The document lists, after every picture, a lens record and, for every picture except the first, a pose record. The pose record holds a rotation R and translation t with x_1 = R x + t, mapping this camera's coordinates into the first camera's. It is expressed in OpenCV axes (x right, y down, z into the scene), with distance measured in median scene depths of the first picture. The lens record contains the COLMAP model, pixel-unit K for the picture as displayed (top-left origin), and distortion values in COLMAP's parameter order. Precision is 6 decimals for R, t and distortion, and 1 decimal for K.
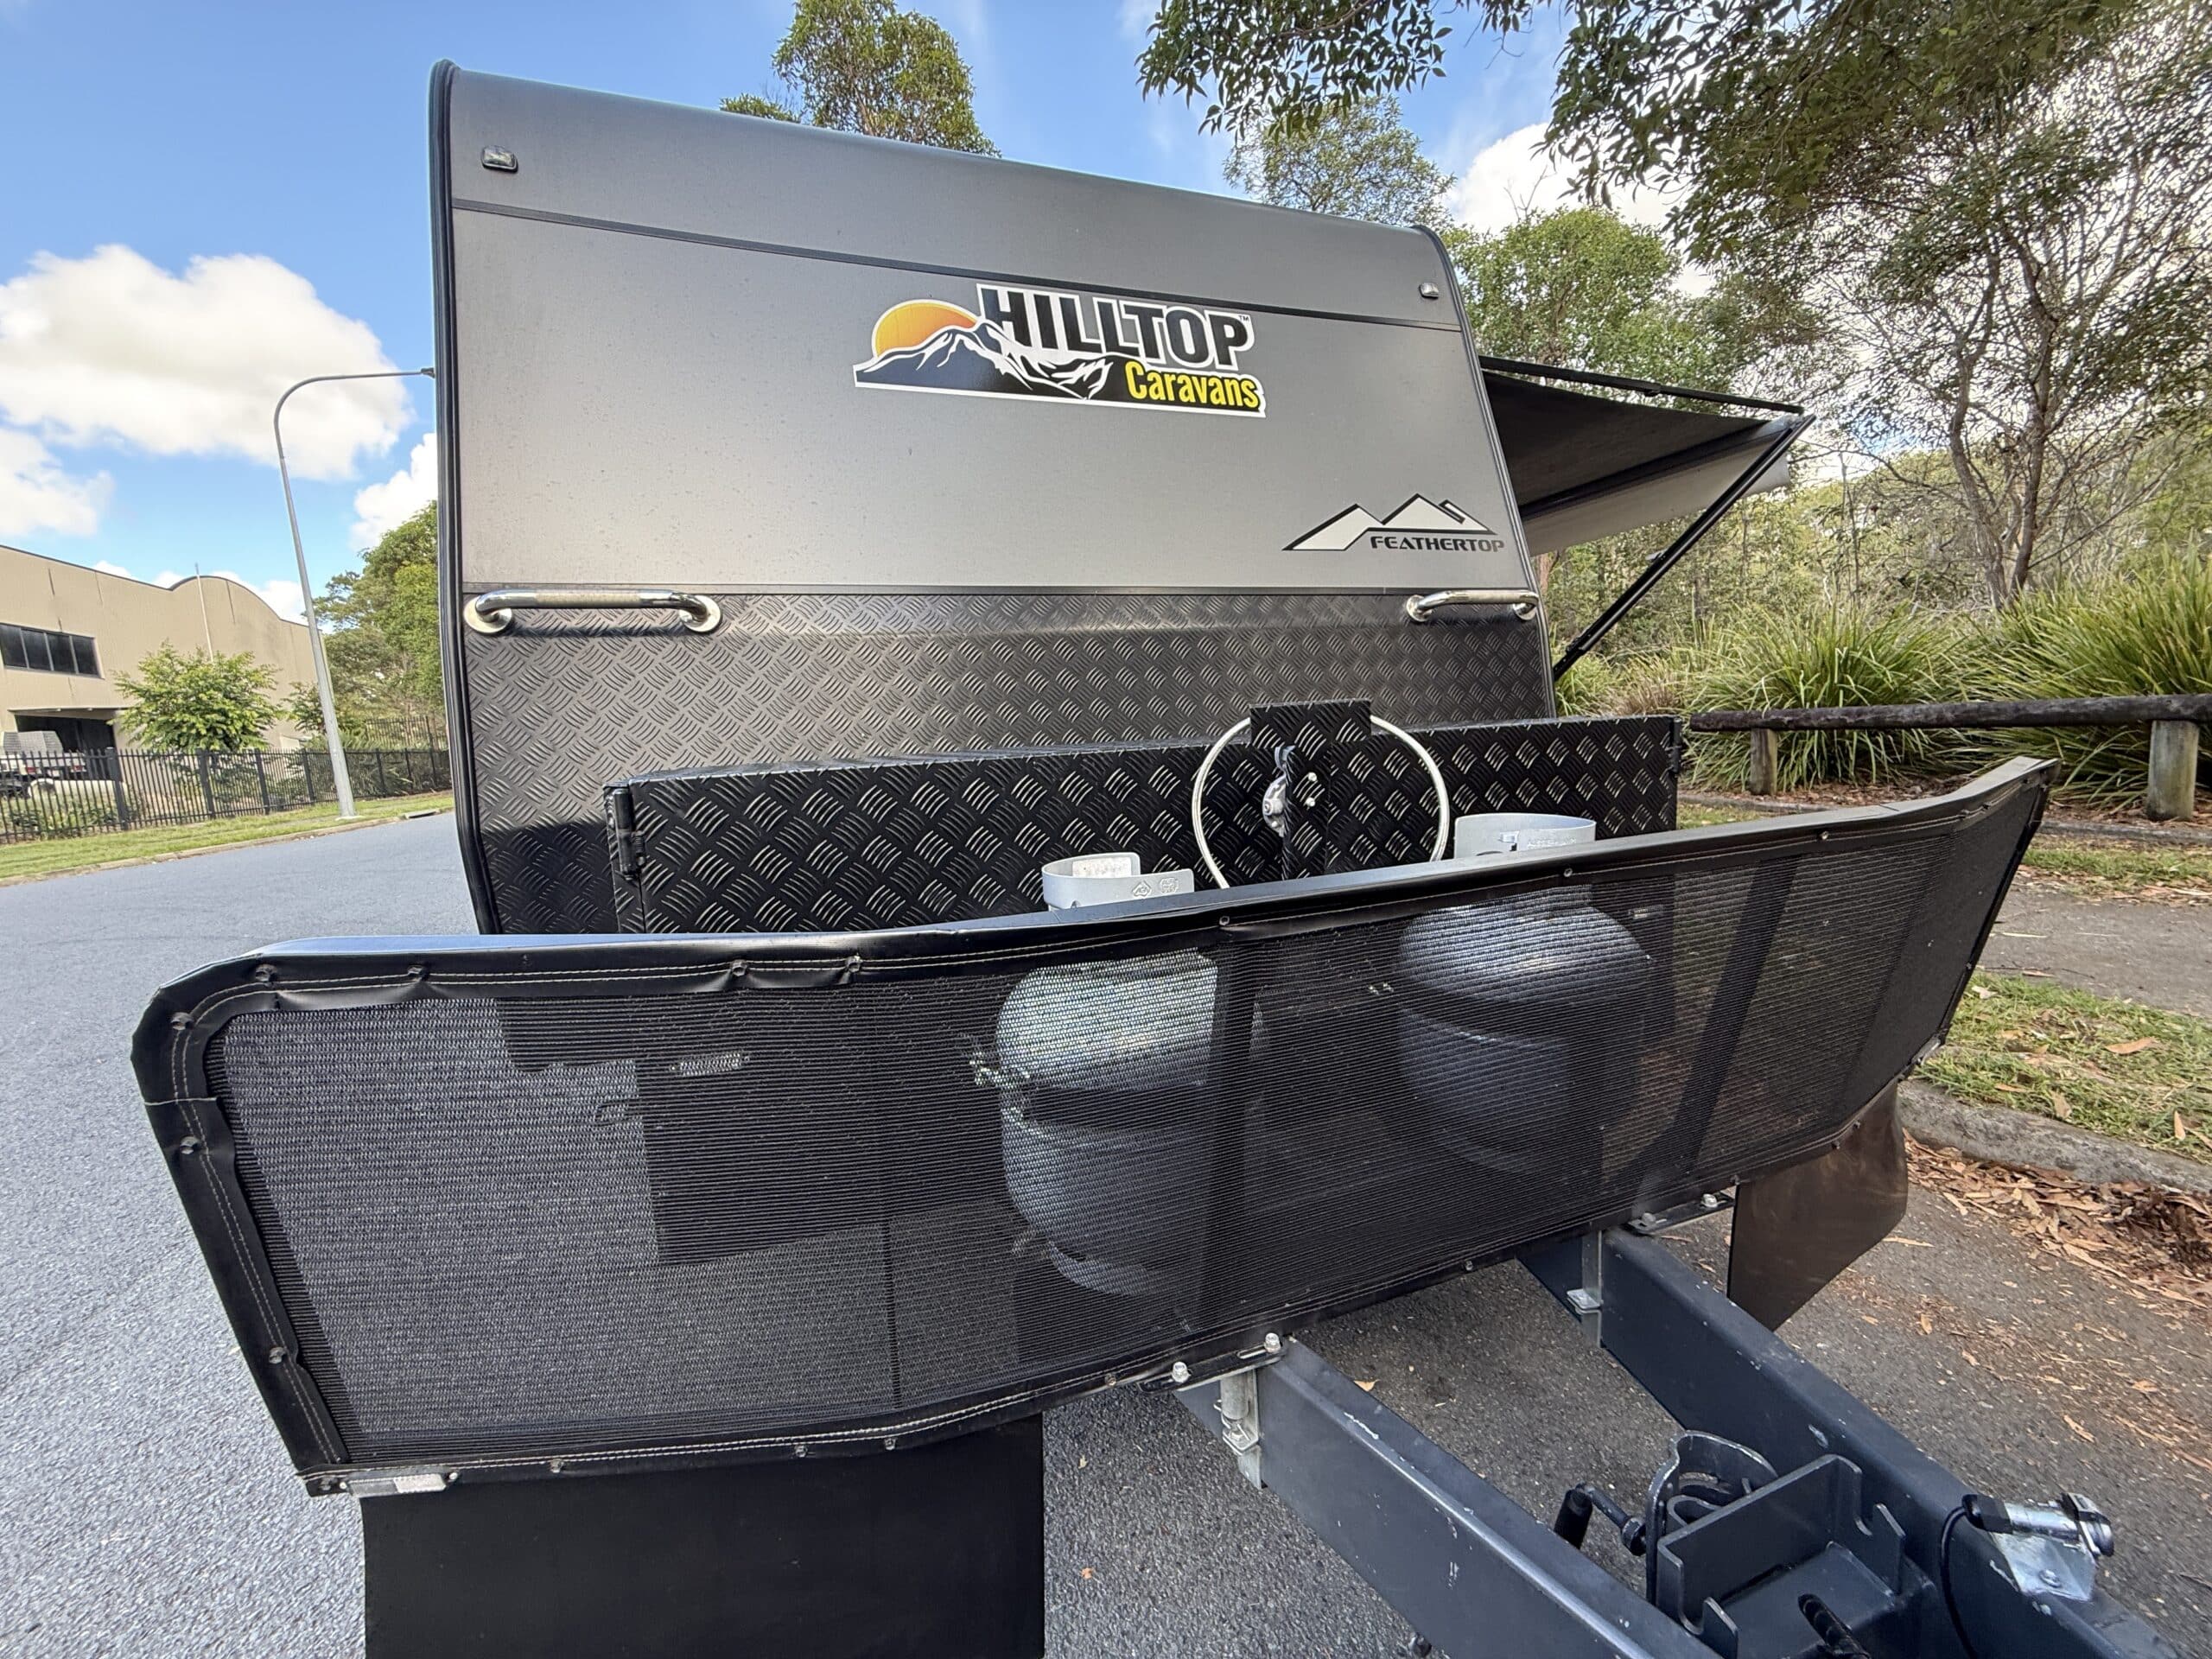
lens RADIAL K [[878.3, 0, 1104.0], [0, 878.3, 830.3], [0, 0, 1]] dist [0.001705, -0.000677]
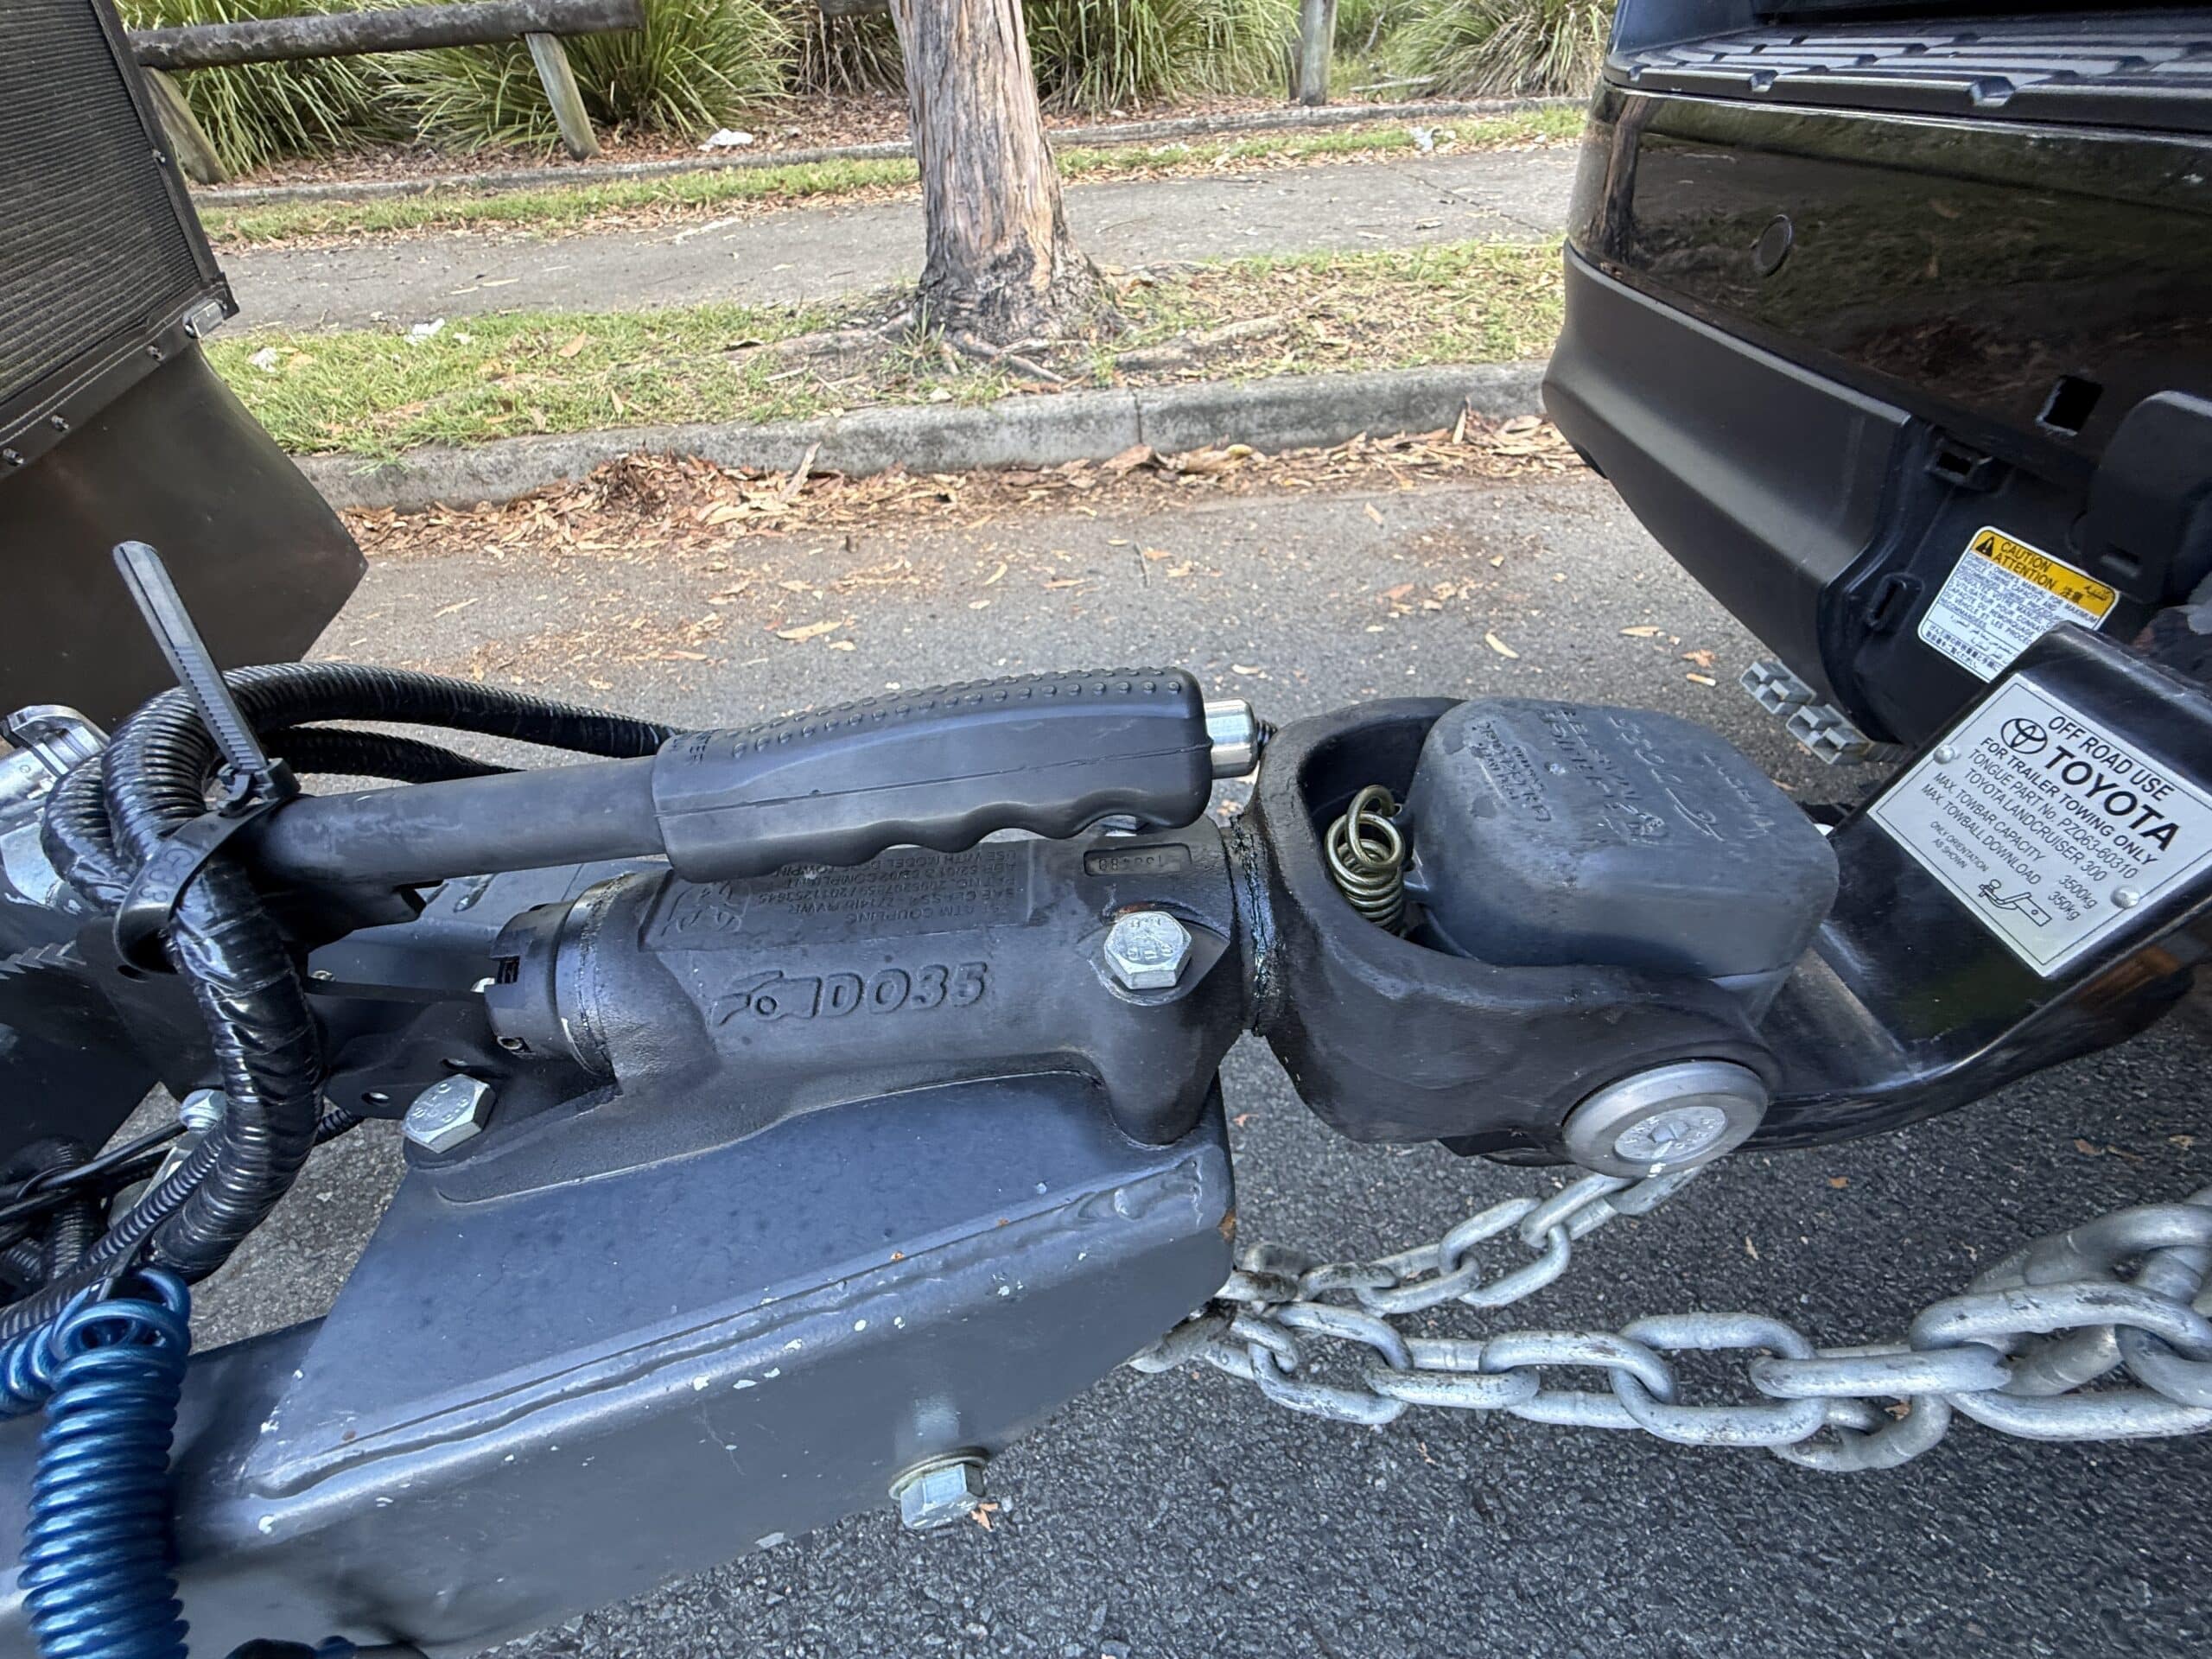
lens RADIAL K [[878.3, 0, 1102.5], [0, 878.3, 835.1], [0, 0, 1]] dist [0.001705, -0.000677]
pose [[0.292024, -0.620204, 0.728059, 0.248651], [0.156757, 0.781984, 0.603265, 0.172493], [-0.943477, -0.062039, 0.325579, 0.046654]]
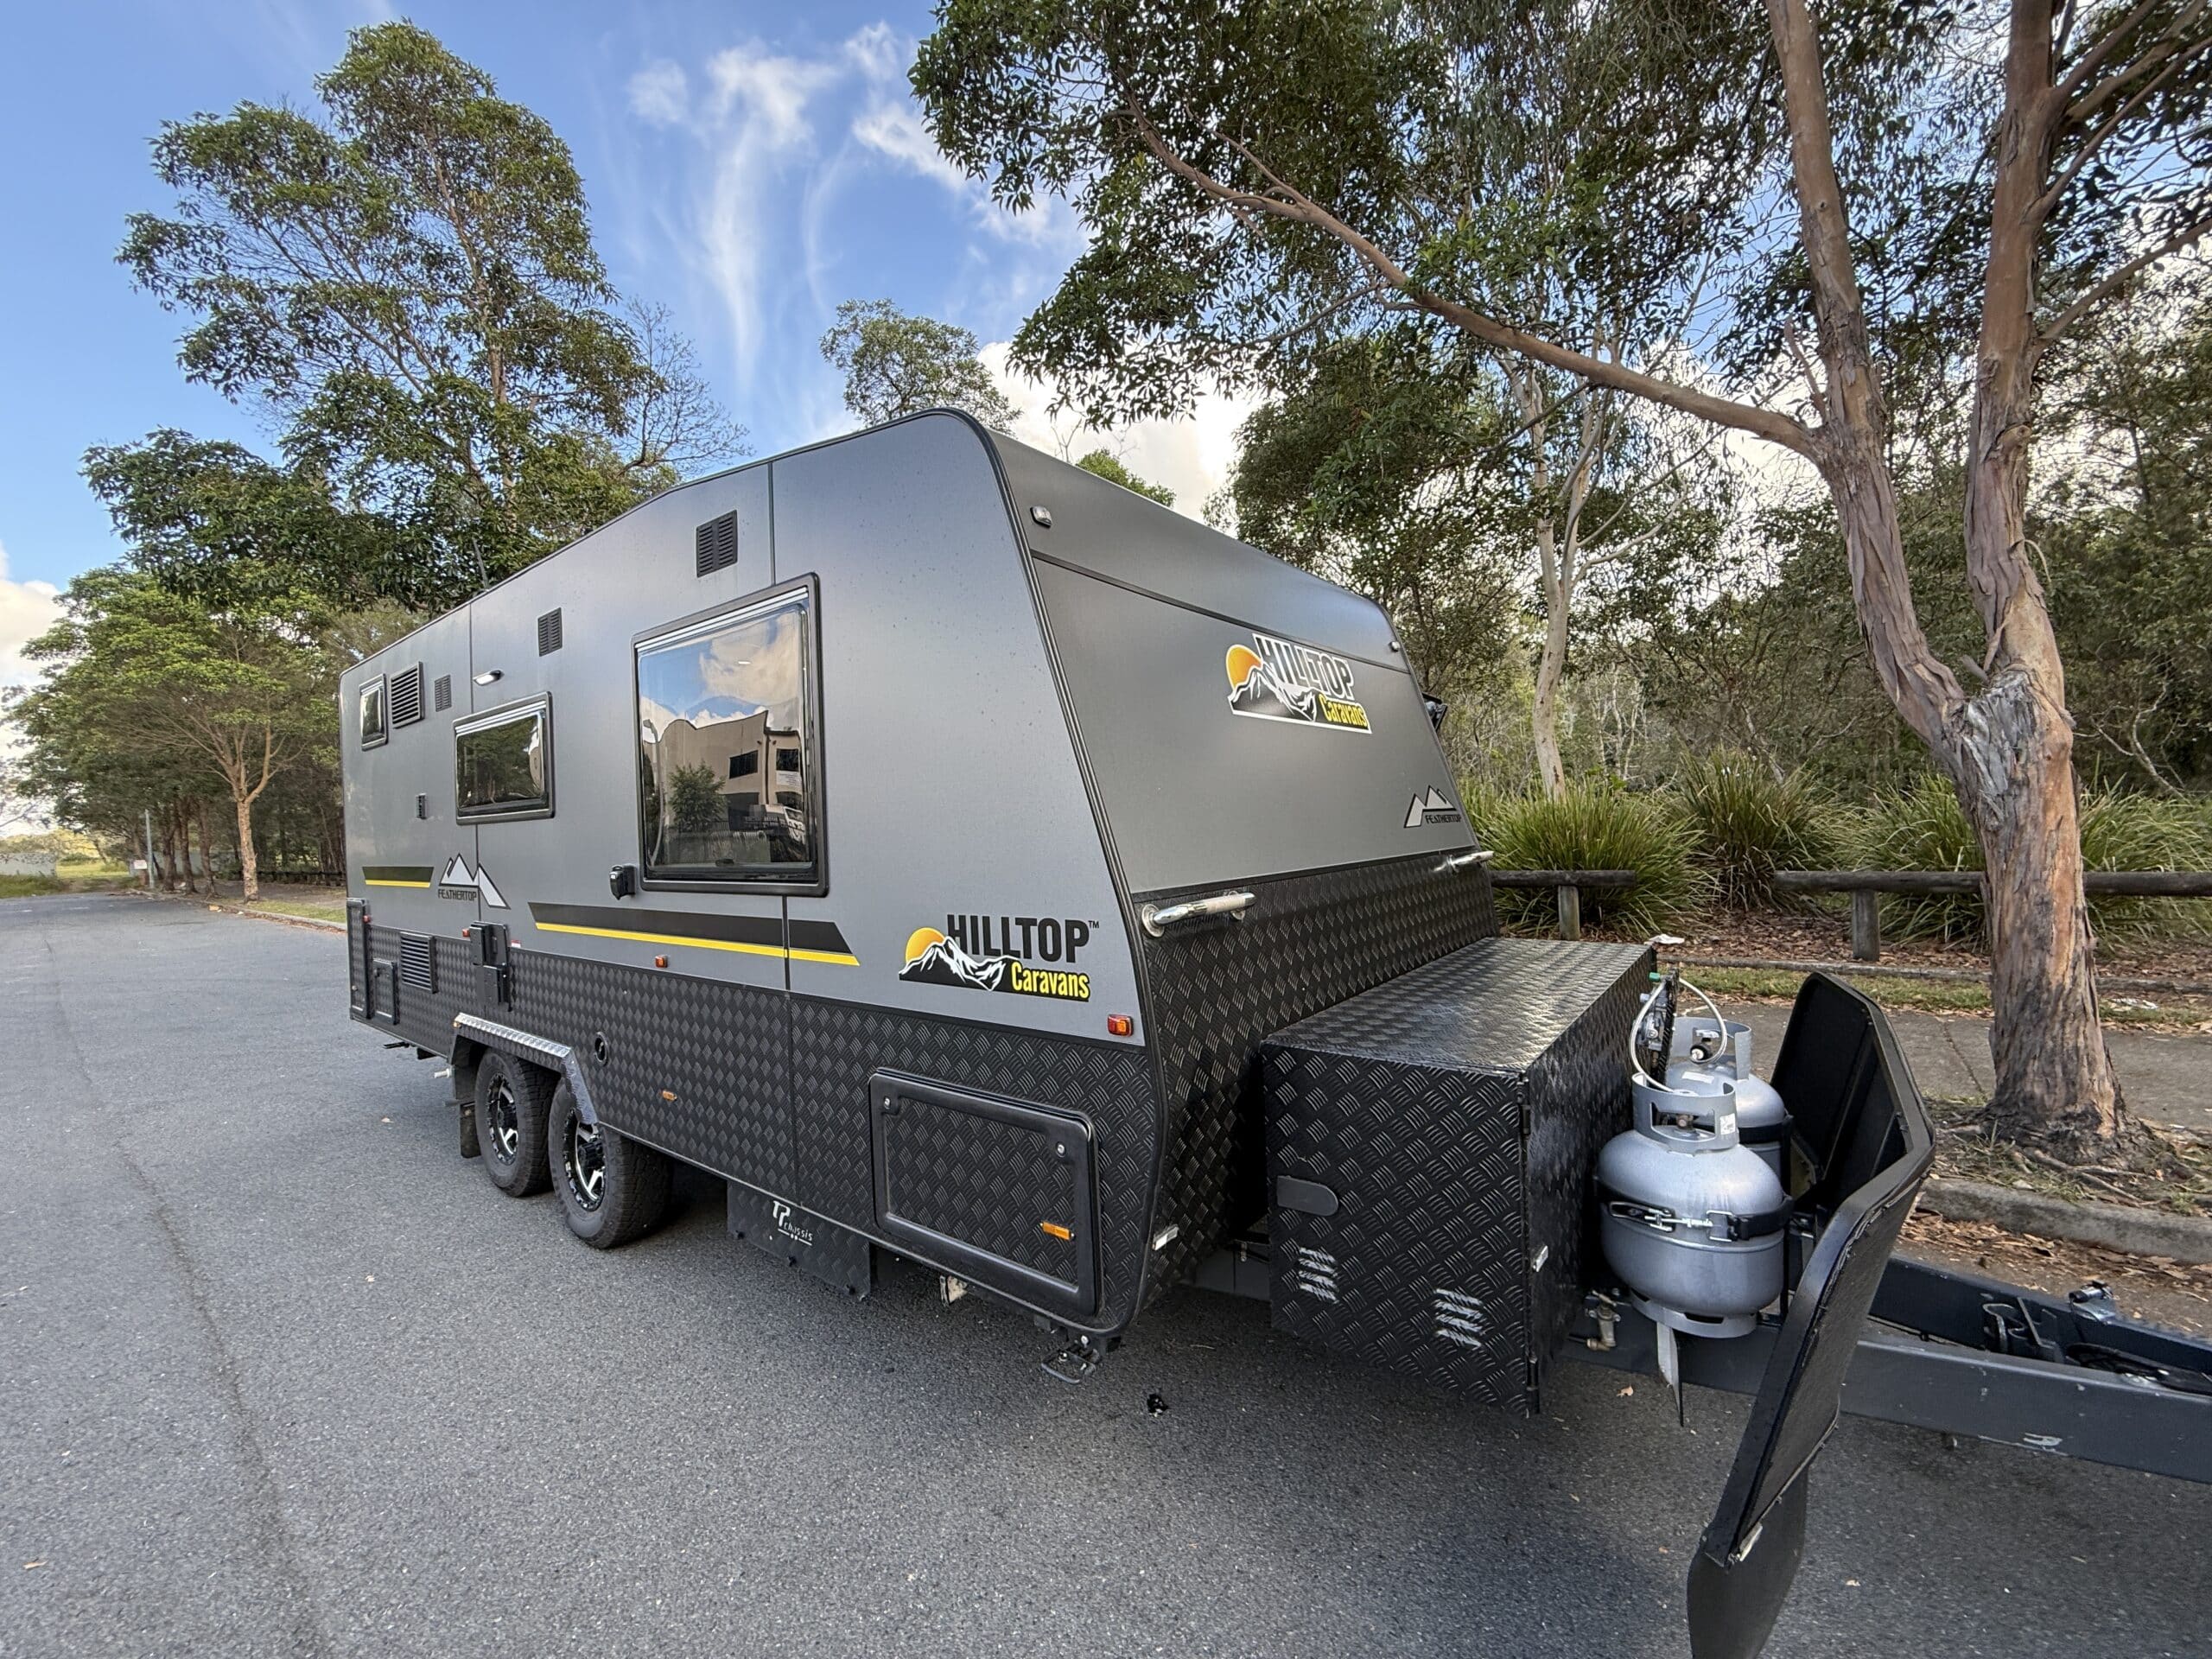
lens RADIAL K [[878.3, 0, 1104.7], [0, 878.3, 834.4], [0, 0, 1]] dist [0.001705, -0.000677]
pose [[0.853393, 0.012716, 0.521113, -0.905480], [0.057709, 0.991252, -0.118695, -0.149257], [-0.518063, 0.131366, 0.845194, 0.019044]]
